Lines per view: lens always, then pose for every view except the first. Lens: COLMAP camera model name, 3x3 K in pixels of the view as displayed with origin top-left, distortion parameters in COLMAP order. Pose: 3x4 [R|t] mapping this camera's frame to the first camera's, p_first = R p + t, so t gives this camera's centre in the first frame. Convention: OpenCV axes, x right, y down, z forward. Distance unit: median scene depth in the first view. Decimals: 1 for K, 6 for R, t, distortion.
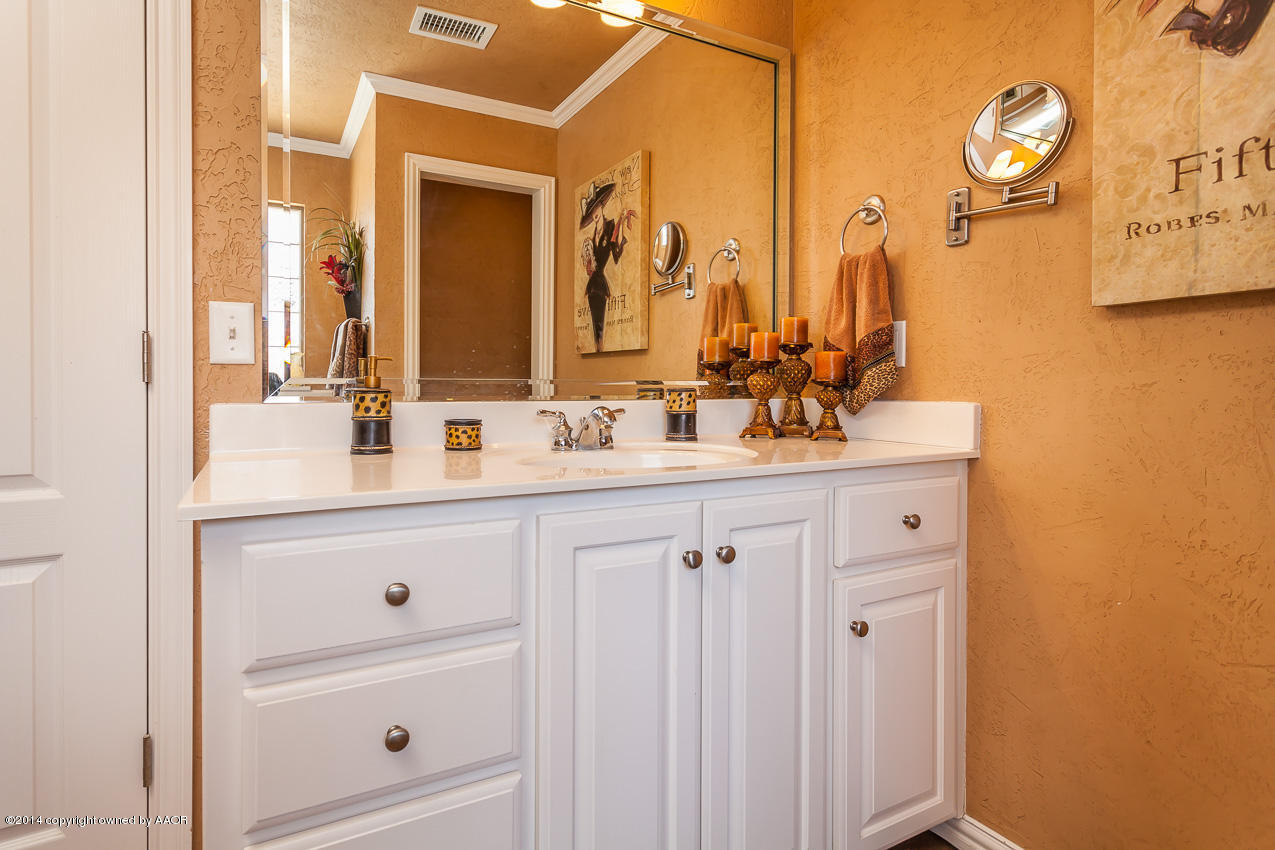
lens RADIAL K [[588.5, 0, 633.1], [0, 588.5, 402.4], [0, 0, 1]] dist [0.001123, -0.000602]
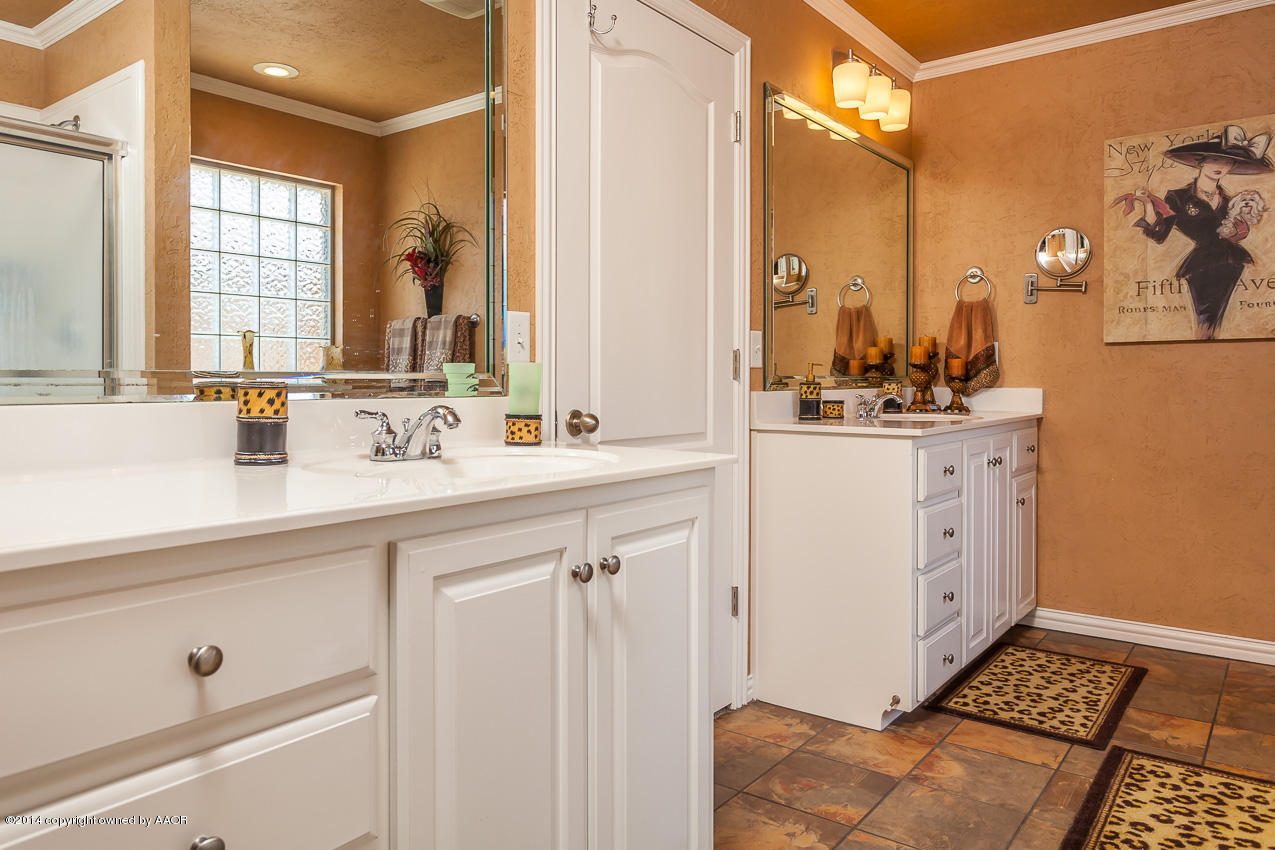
lens RADIAL K [[812.9, 0, 636.3], [0, 812.9, 405.0], [0, 0, 1]] dist [0.000742, 0.003026]
pose [[0.923942, -0.016133, 0.382192, -1.455353], [0.014115, 0.999868, 0.008083, 0.013469], [-0.382272, -0.002073, 0.924047, -0.822642]]
